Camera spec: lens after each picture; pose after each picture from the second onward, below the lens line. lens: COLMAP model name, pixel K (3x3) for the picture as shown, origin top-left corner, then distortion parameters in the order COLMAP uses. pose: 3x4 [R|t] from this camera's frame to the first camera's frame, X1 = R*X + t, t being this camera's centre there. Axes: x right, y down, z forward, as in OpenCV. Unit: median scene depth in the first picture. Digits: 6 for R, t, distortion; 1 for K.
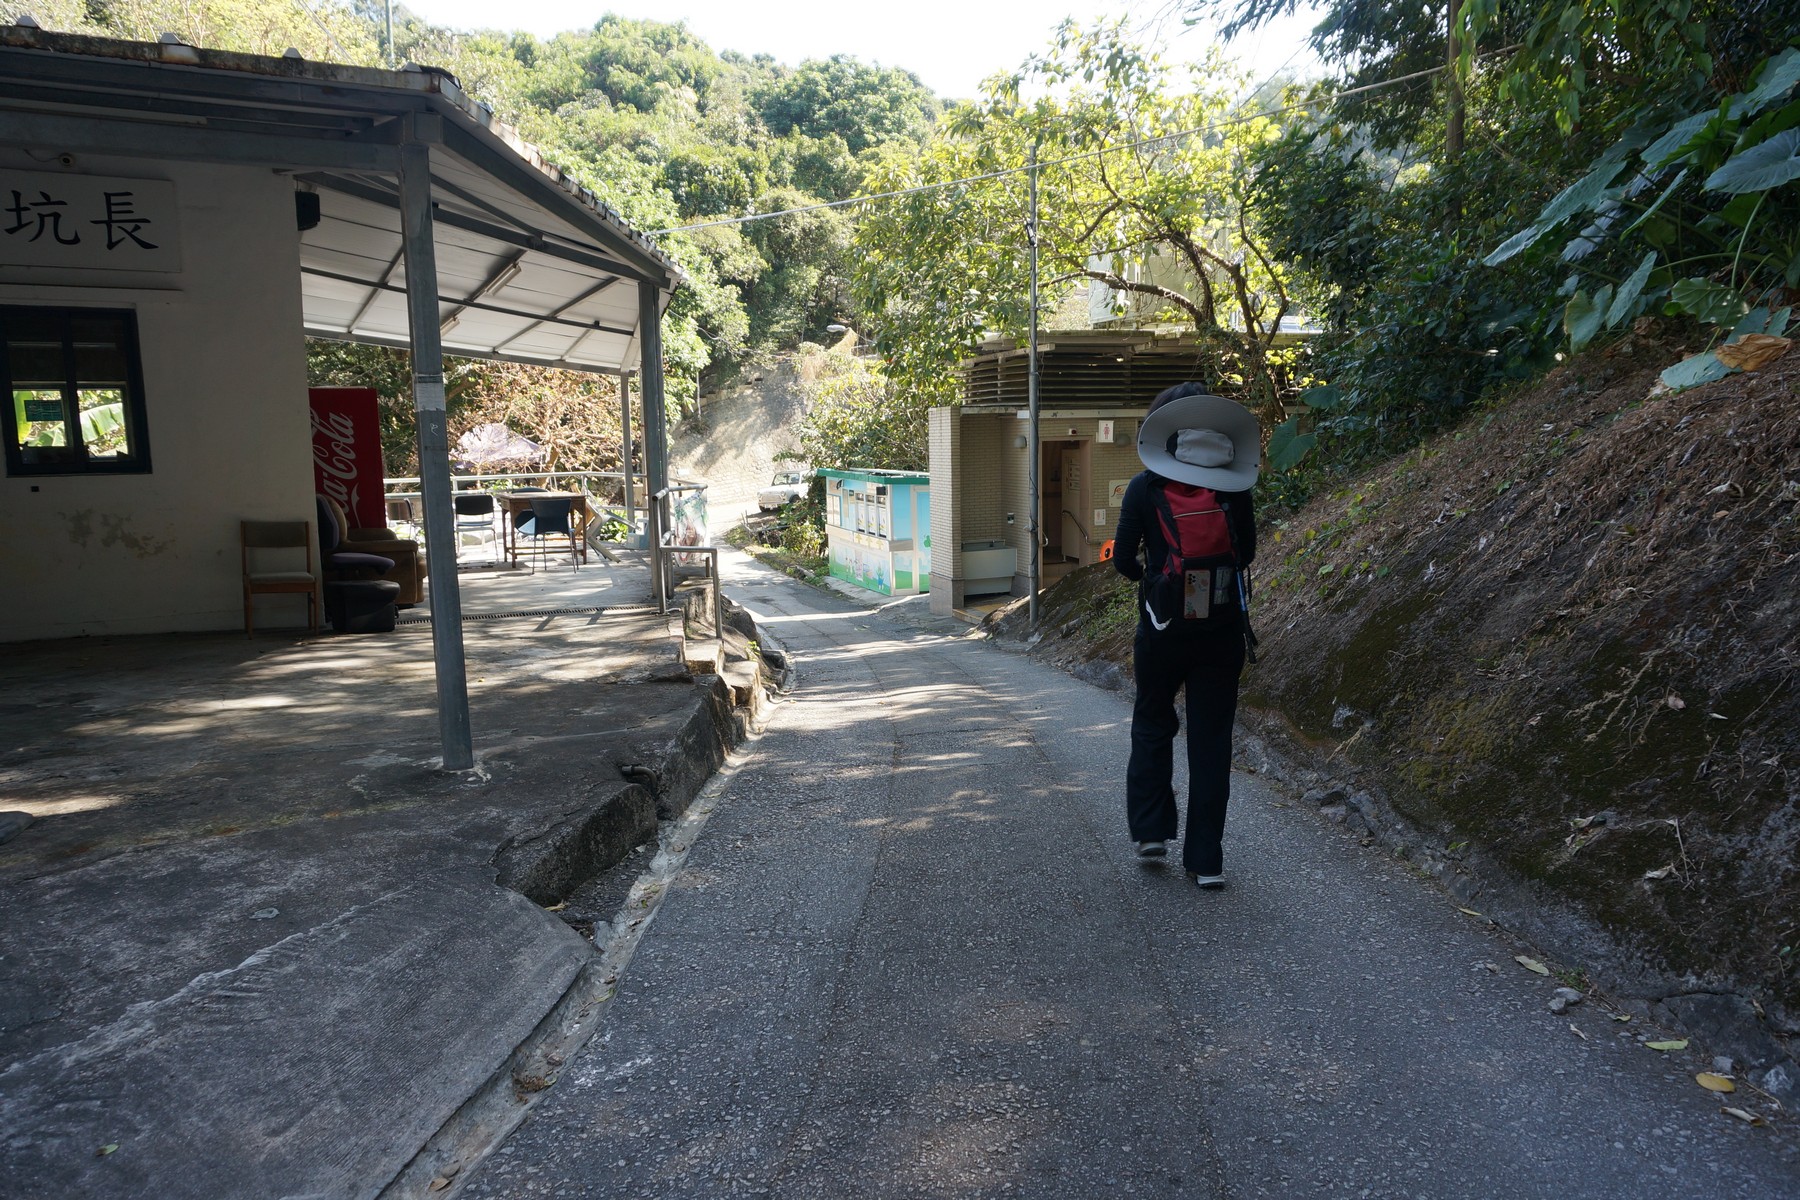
lens RADIAL K [[1201.8, 0, 900.0], [0, 1201.8, 600.0], [0, 0, 1]] dist [-0.035349, 0.022028]
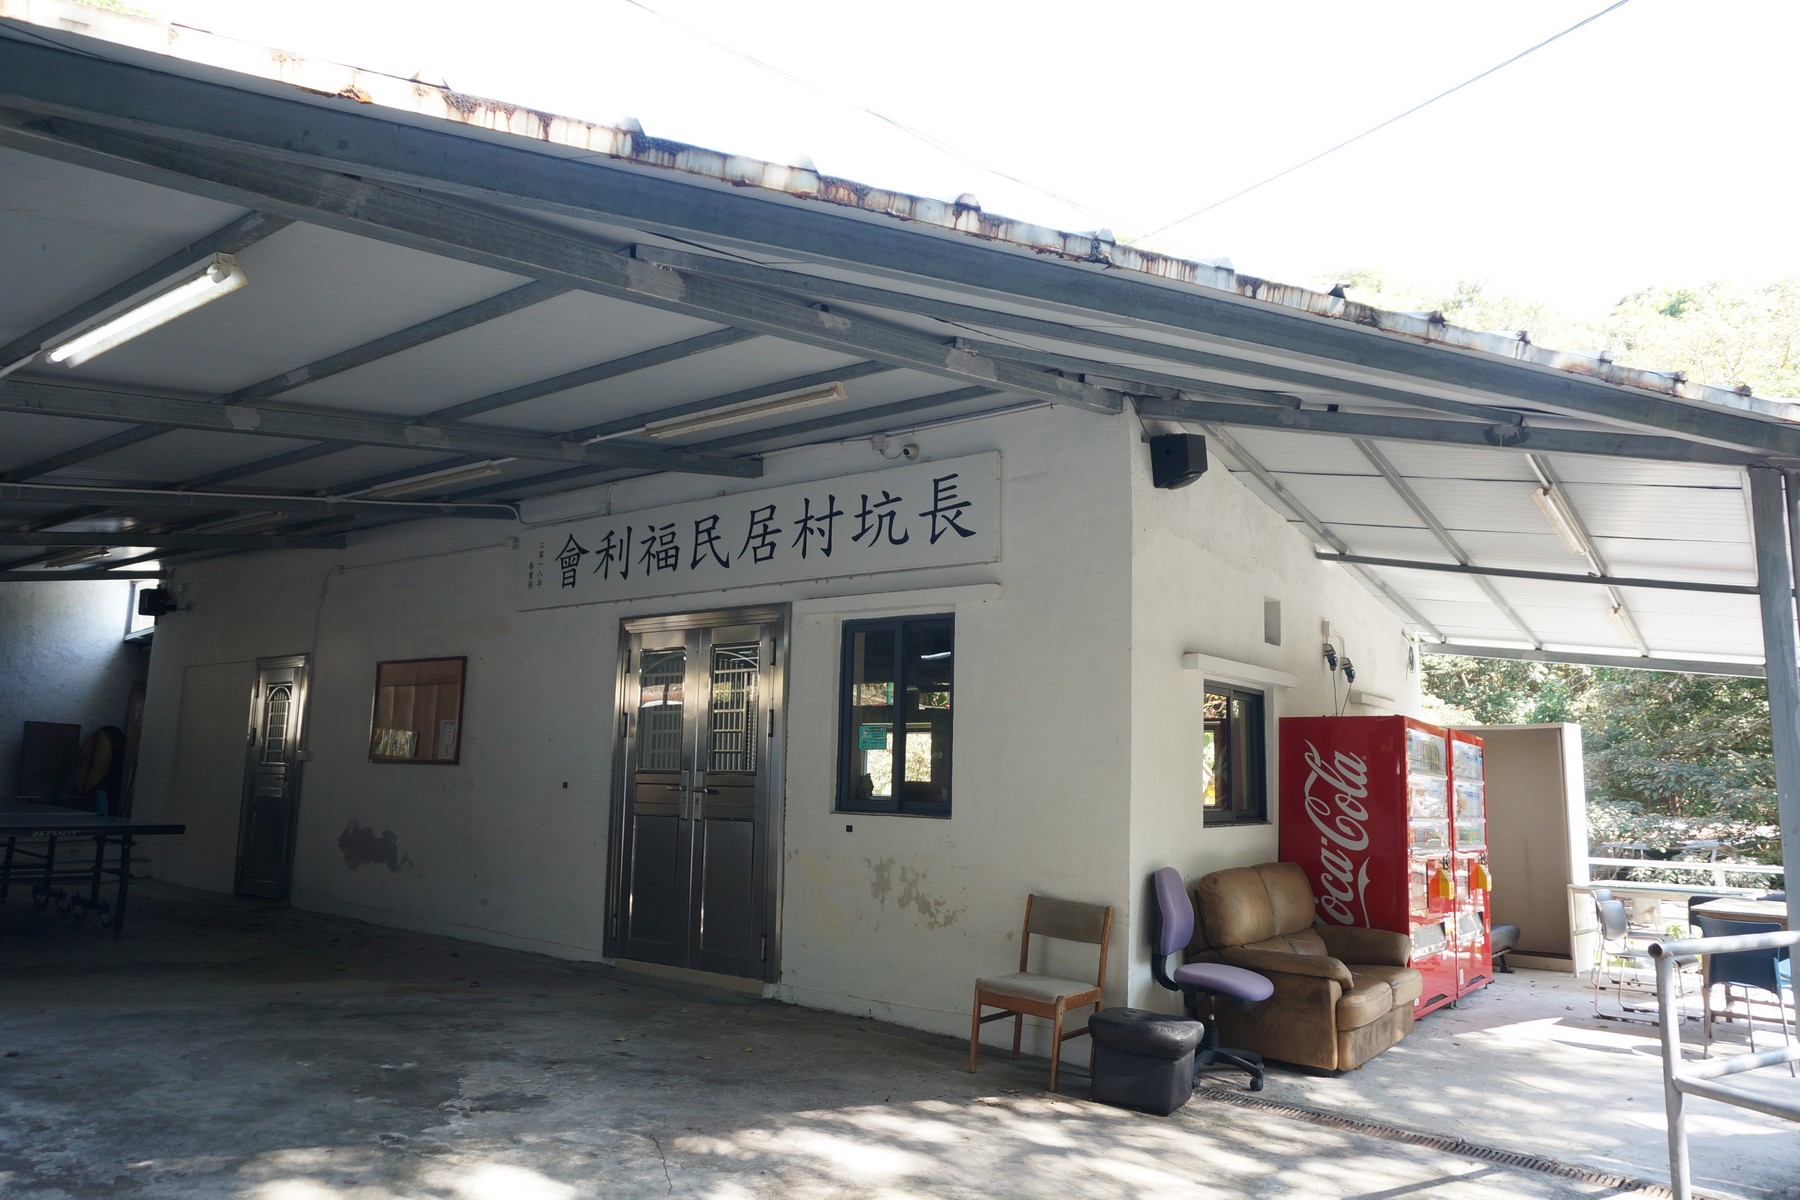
lens RADIAL K [[1201.8, 0, 900.0], [0, 1201.8, 600.0], [0, 0, 1]] dist [-0.035349, 0.022028]
pose [[0.398722, -0.117456, -0.909519, 0.081854], [-0.161754, 0.967208, -0.195817, -0.086531], [0.902694, 0.225195, 0.366648, 0.659837]]
